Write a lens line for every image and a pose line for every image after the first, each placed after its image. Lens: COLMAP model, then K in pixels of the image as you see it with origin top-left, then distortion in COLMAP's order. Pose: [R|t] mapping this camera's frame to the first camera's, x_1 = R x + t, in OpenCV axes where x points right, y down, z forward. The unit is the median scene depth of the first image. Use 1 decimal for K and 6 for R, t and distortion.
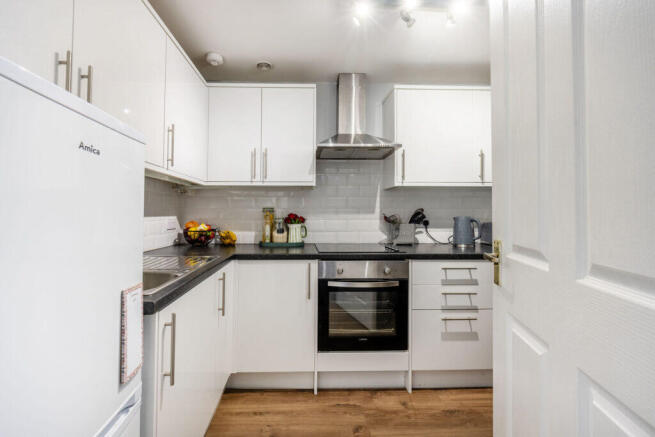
lens RADIAL K [[280.9, 0, 326.3], [0, 280.9, 208.5], [0, 0, 1]] dist [0.001373, -0.000130]
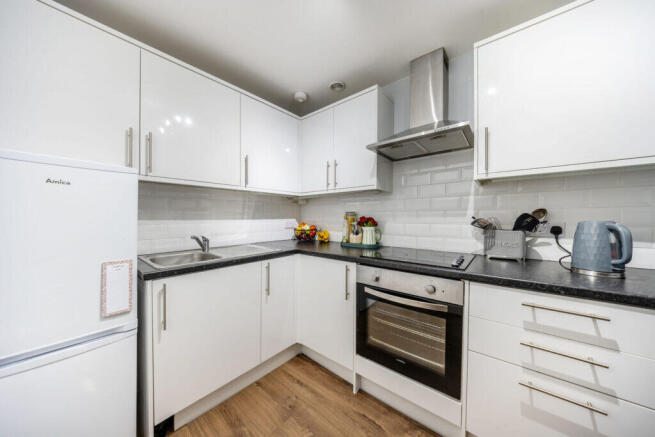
lens RADIAL K [[229.4, 0, 327.5], [0, 229.4, 218.5], [0, 0, 1]] dist [-0.001026, -0.000087]
pose [[0.729844, 0.002231, -0.683610, 0.394448], [0.017736, 0.999596, 0.022198, 0.002709], [0.683384, -0.028326, 0.729510, 0.292853]]
